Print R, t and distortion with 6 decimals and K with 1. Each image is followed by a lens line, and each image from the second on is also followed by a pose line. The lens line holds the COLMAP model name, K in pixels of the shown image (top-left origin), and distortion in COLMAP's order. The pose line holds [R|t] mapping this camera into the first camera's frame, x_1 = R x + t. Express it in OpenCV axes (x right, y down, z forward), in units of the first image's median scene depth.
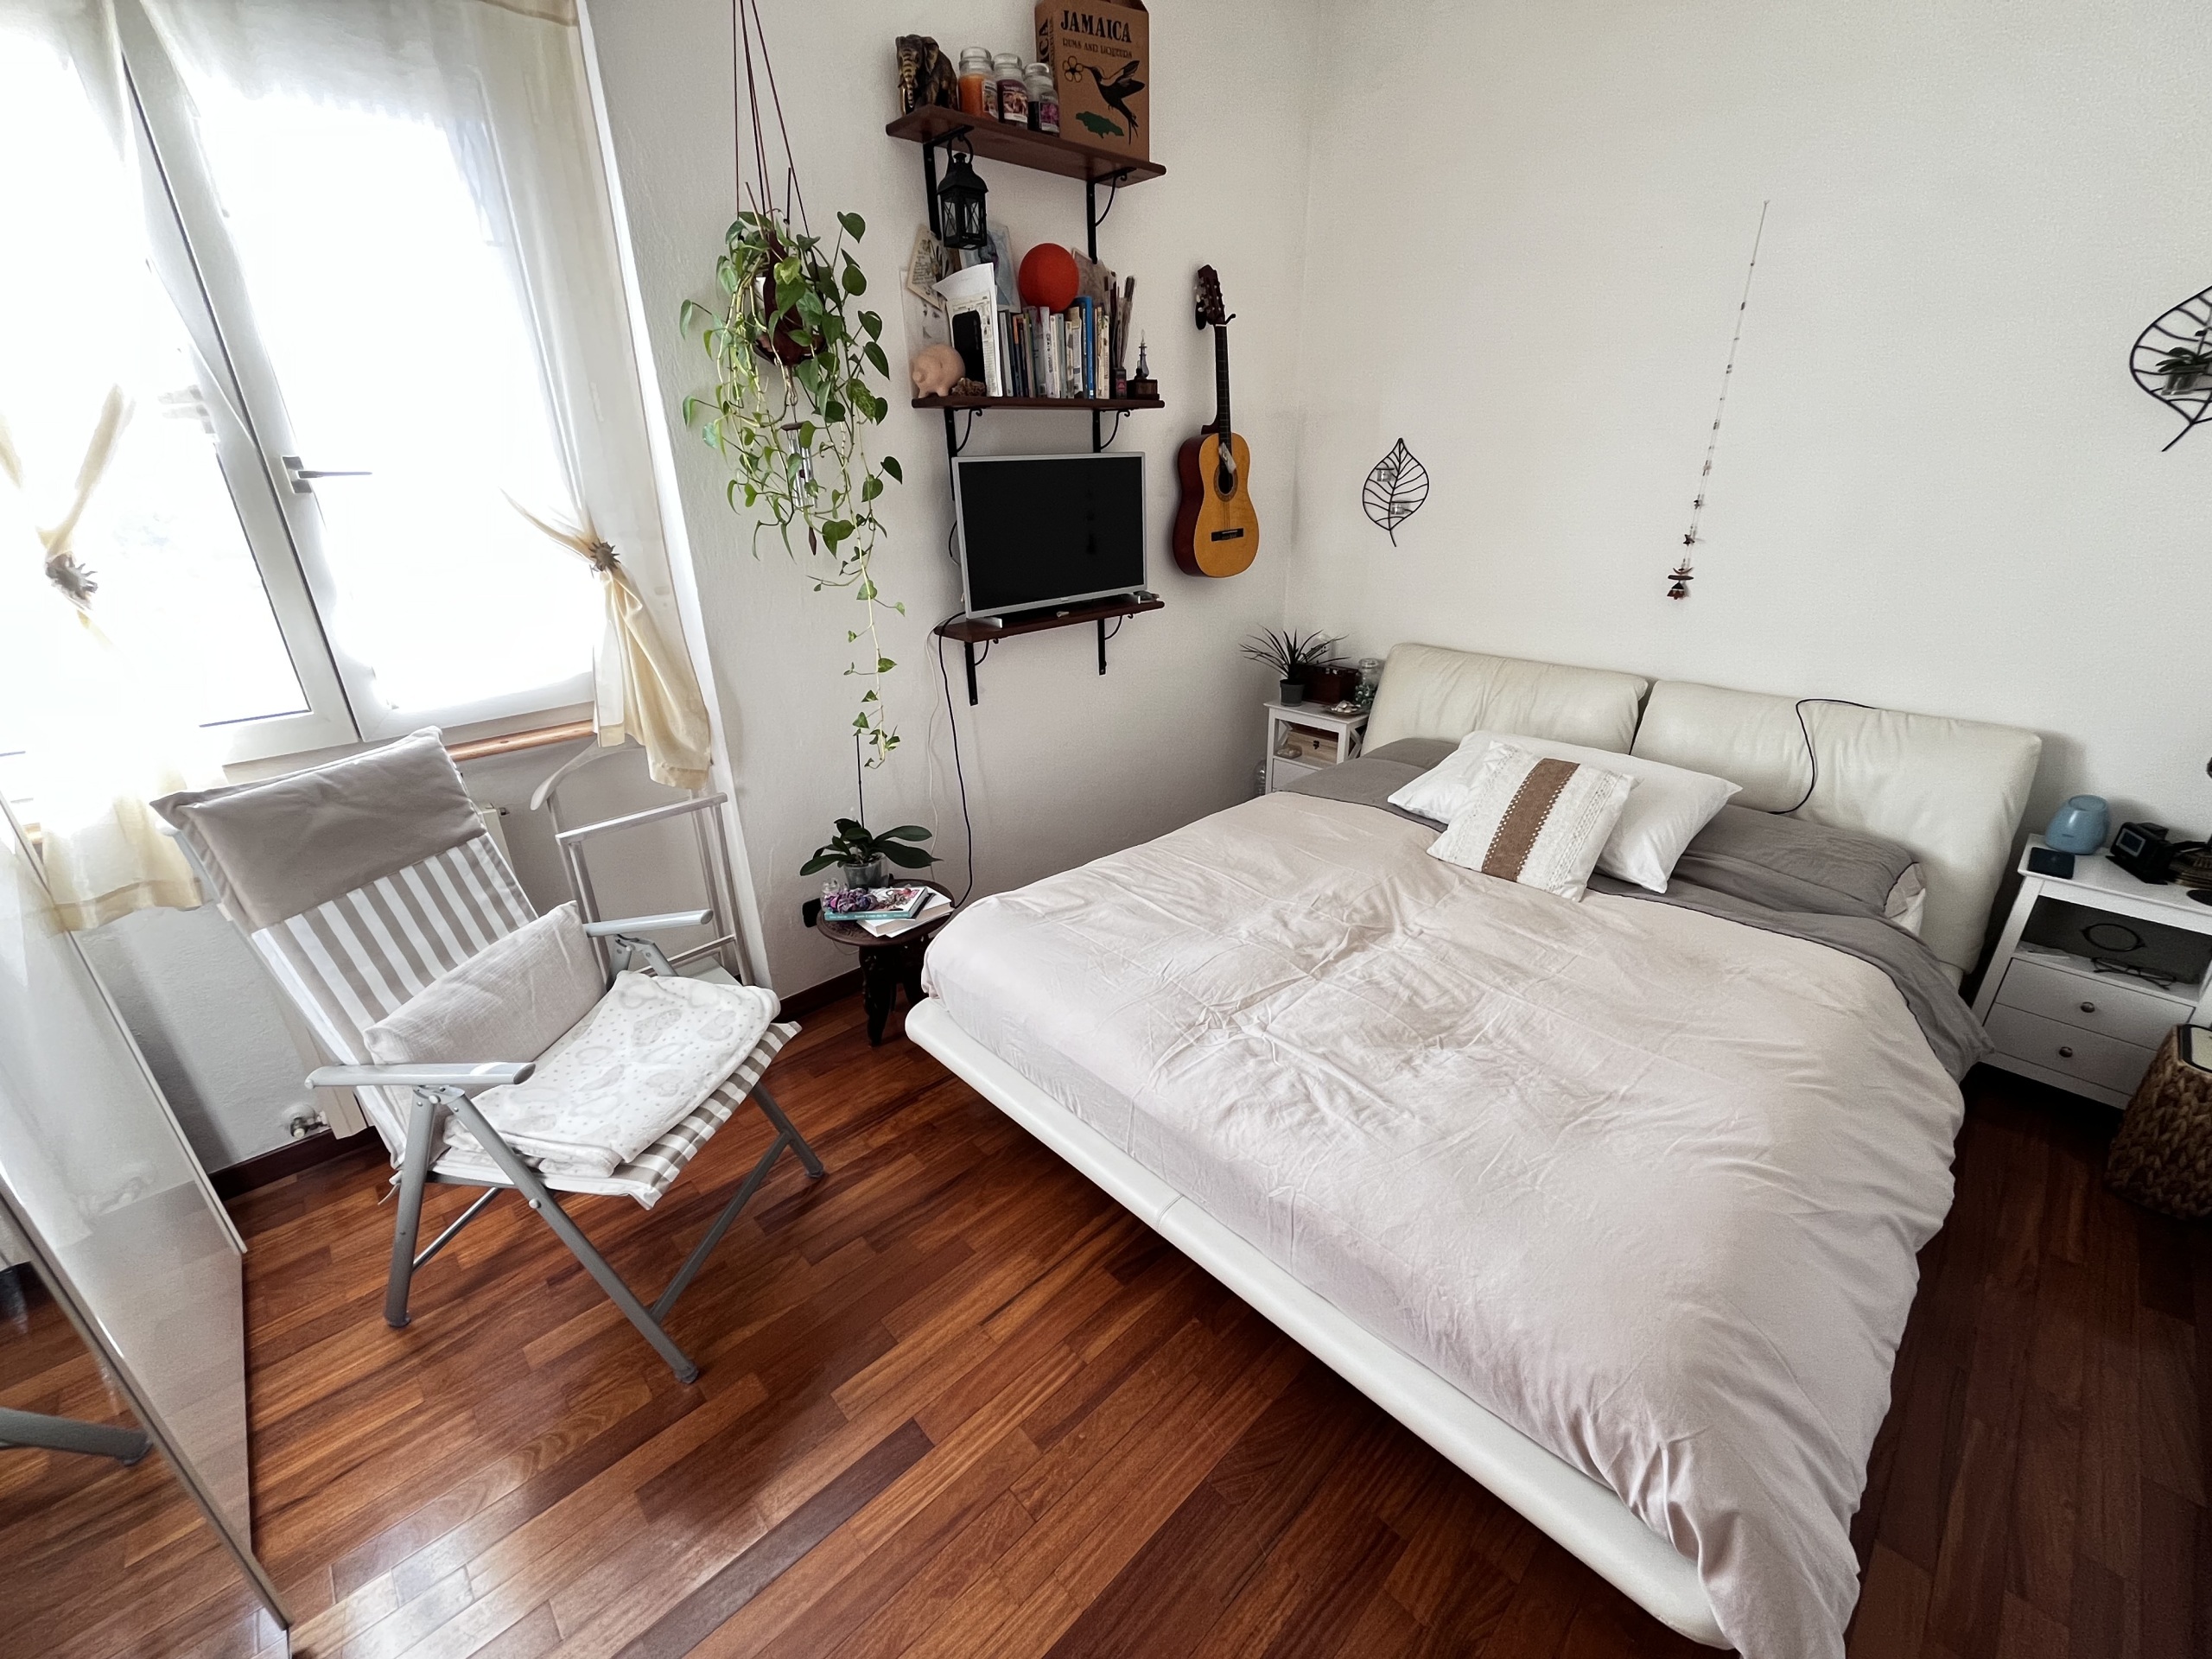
lens RADIAL K [[897.0, 0, 1116.6], [0, 897.0, 831.9], [0, 0, 1]] dist [-0.001655, -0.000456]
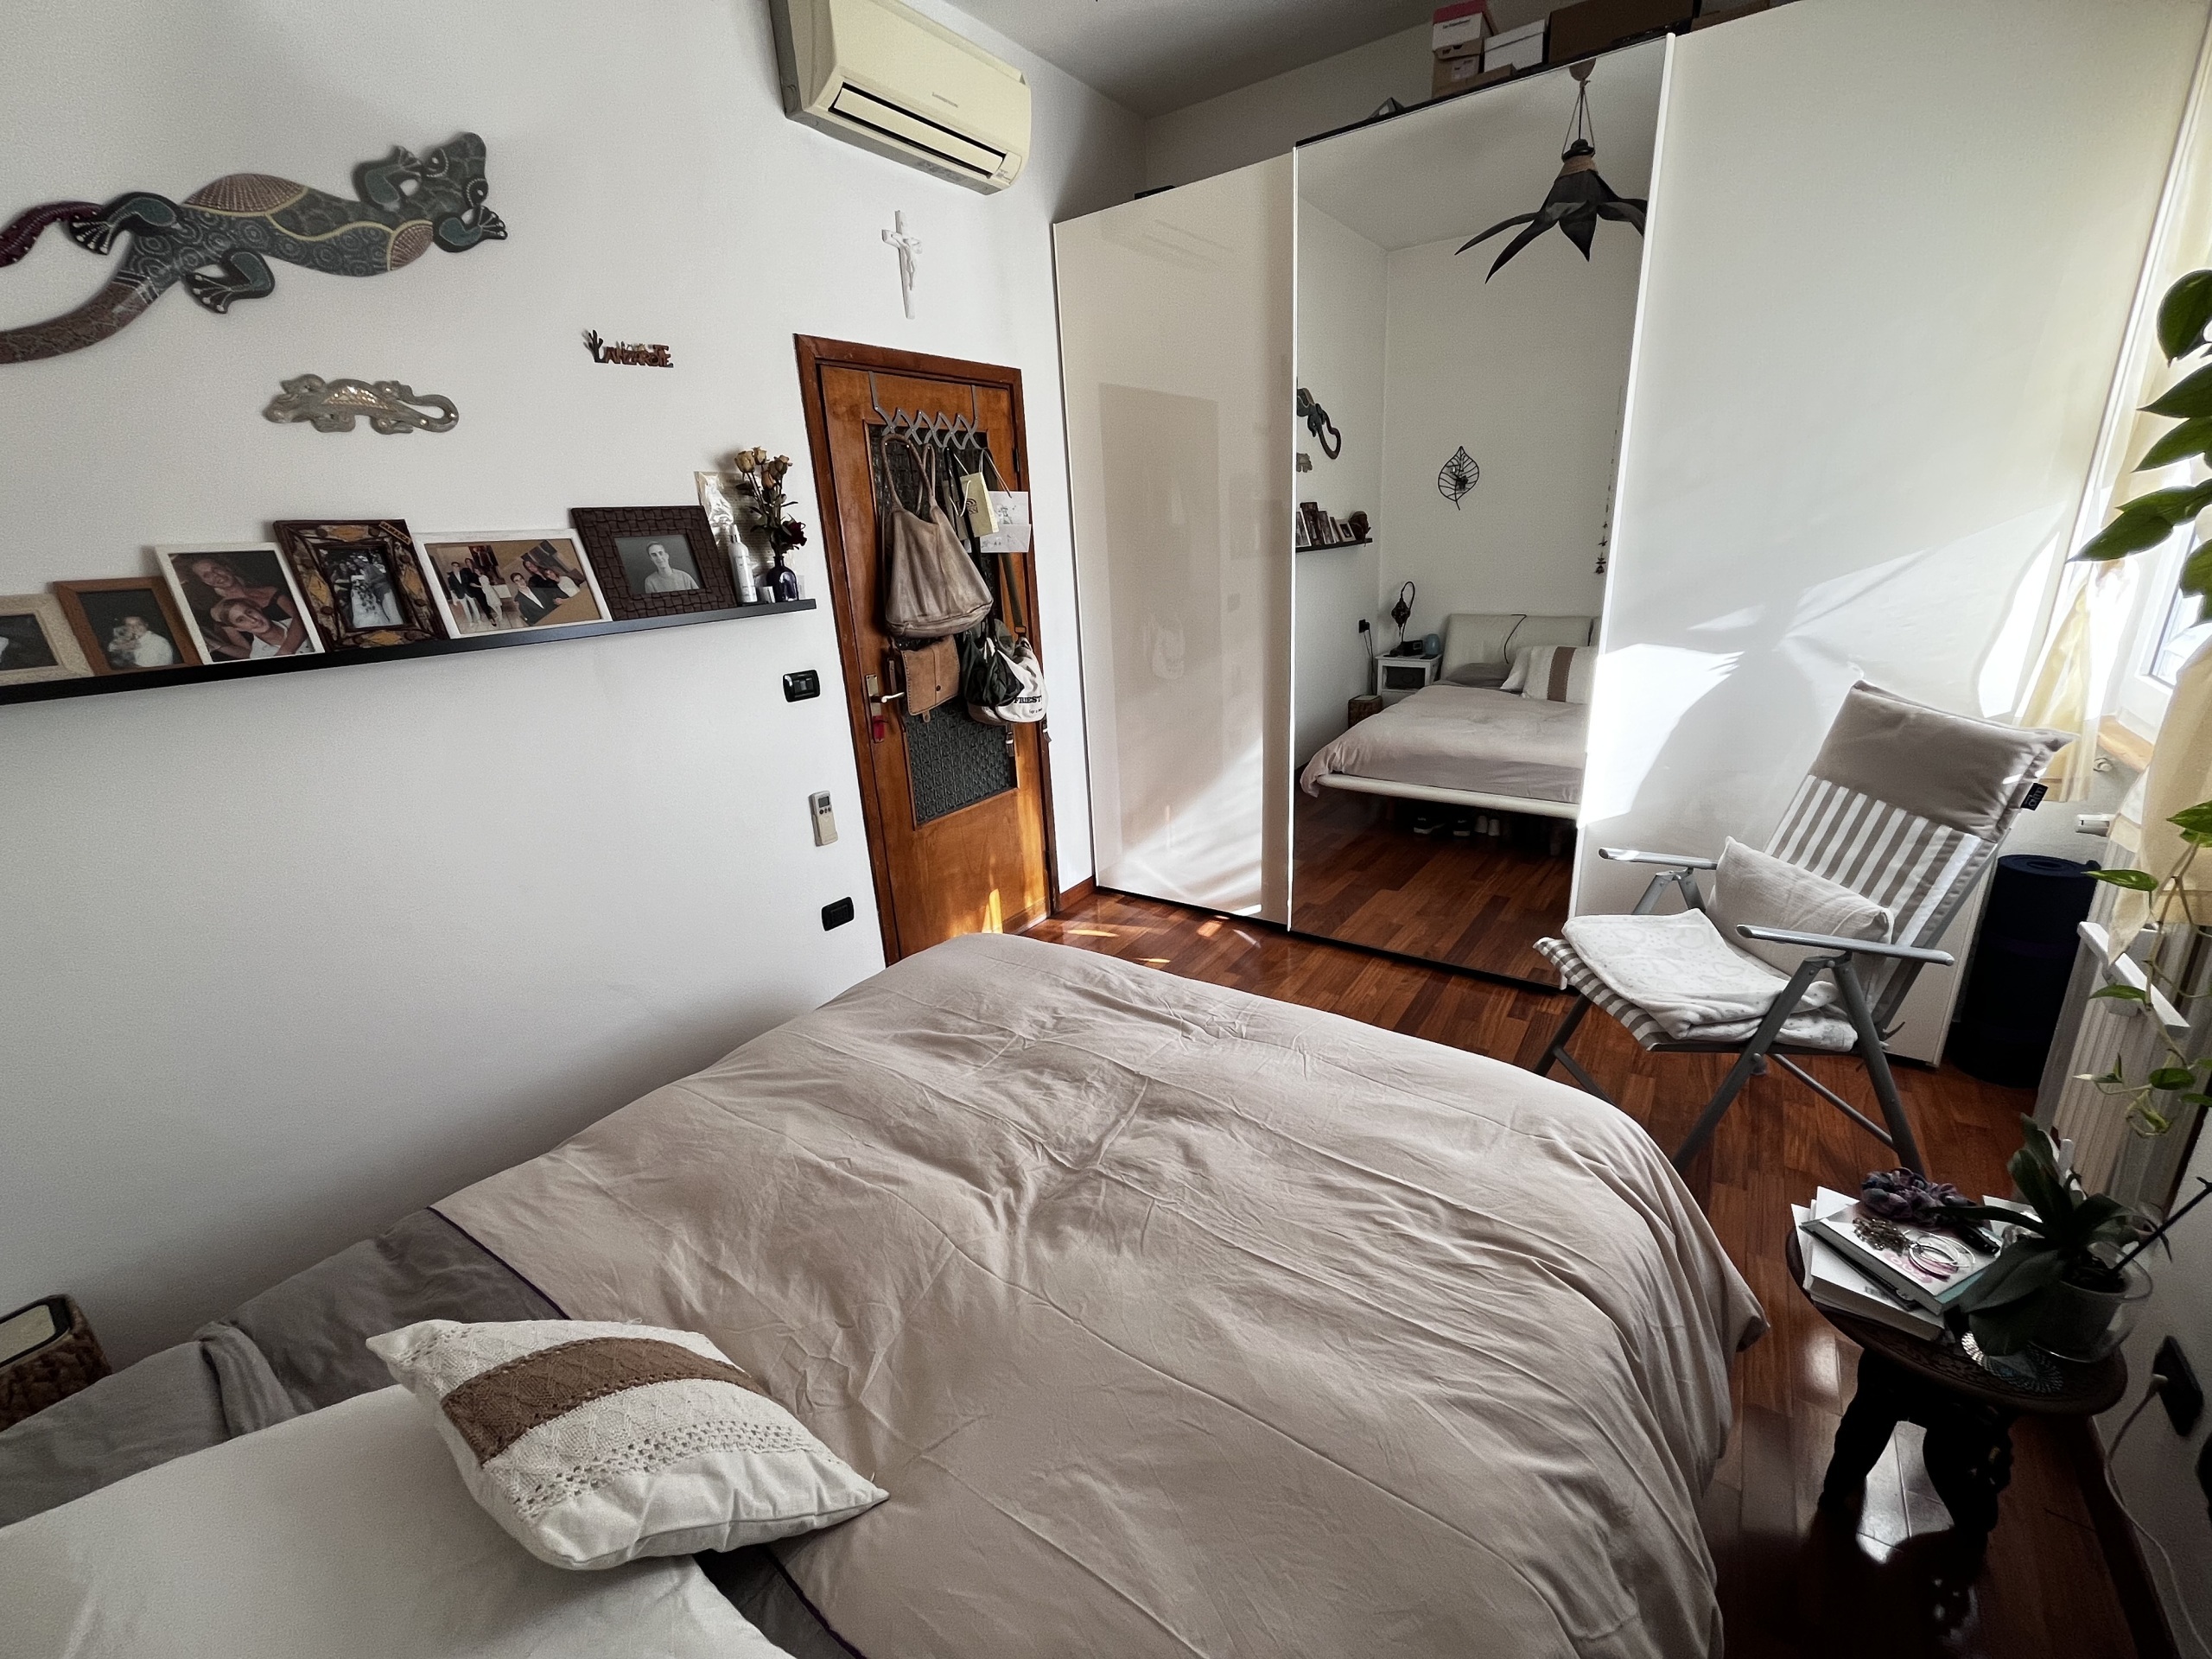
lens RADIAL K [[904.0, 0, 1116.6], [0, 904.0, 831.0], [0, 0, 1]] dist [0.002158, -0.000029]
pose [[-0.975339, 0.128388, -0.179527, 0.345445], [-0.020519, 0.757134, 0.652937, -0.570794], [0.219755, 0.640519, -0.735828, 1.386403]]
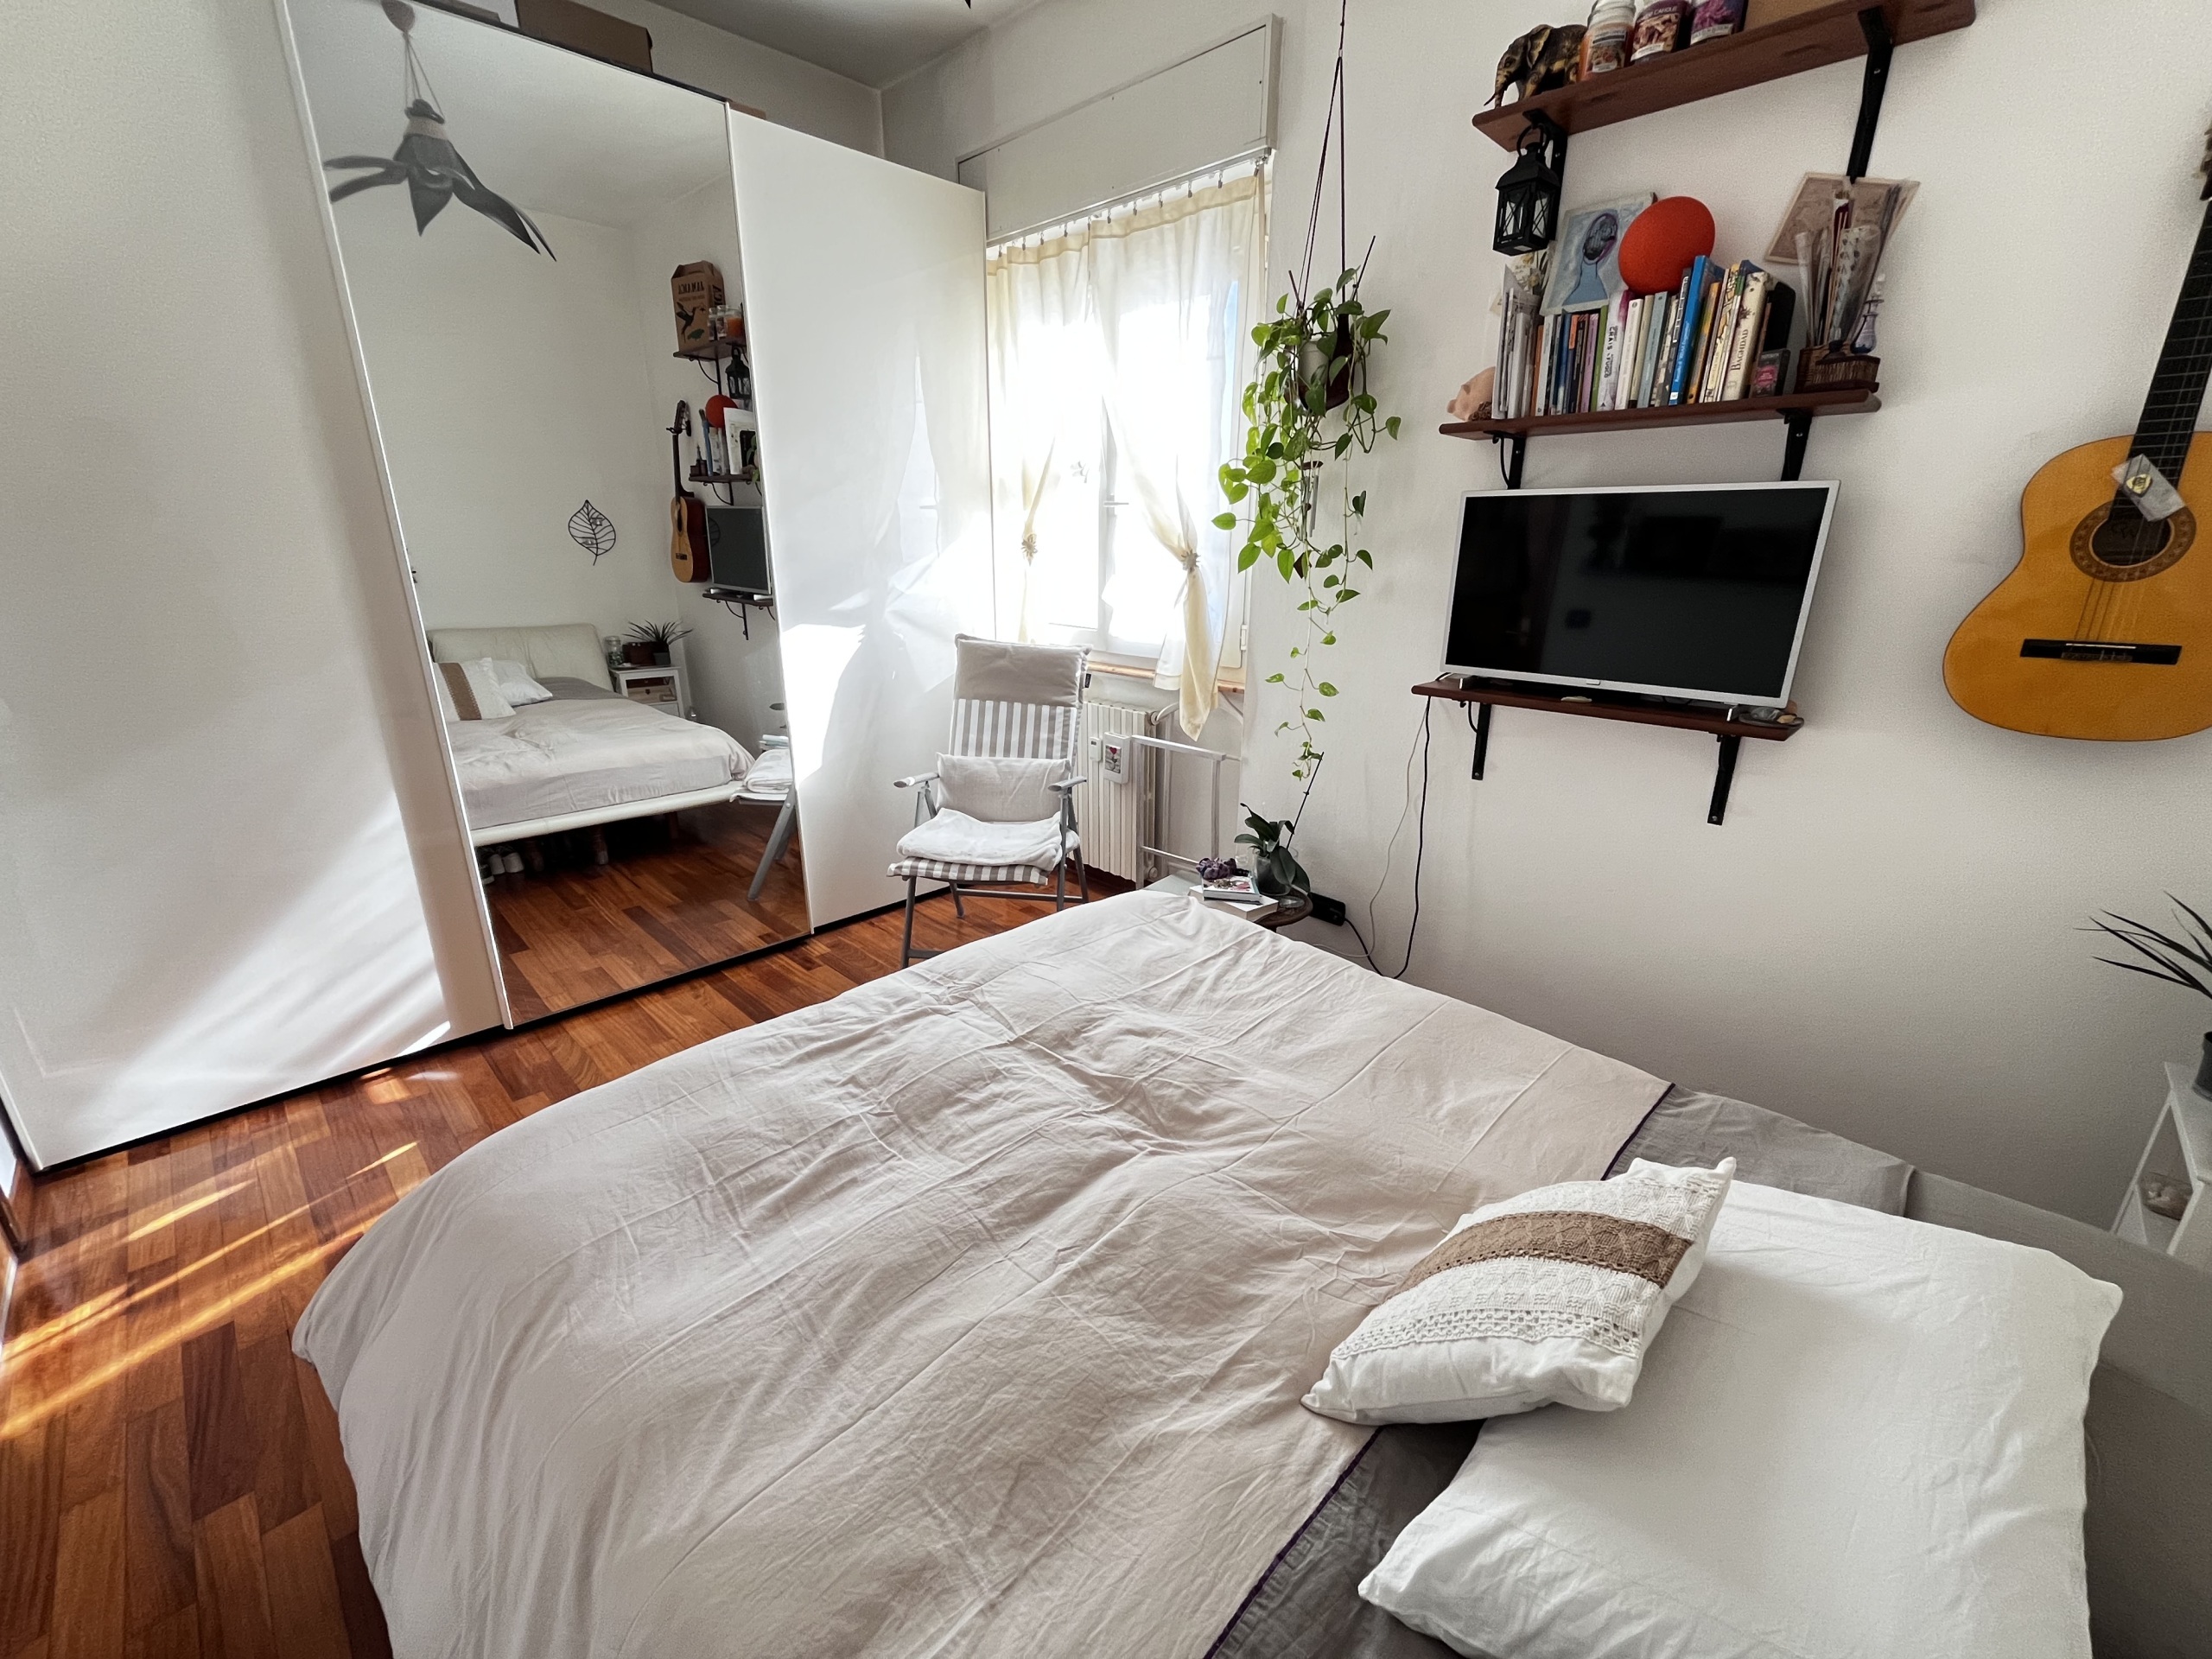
lens RADIAL K [[897.0, 0, 1116.6], [0, 897.0, 831.9], [0, 0, 1]] dist [-0.001655, -0.000456]
pose [[0.041343, 0.330175, -0.943014, 0.922442], [-0.400536, 0.870141, 0.287100, -0.292300], [0.915348, 0.365841, 0.168221, 0.798390]]
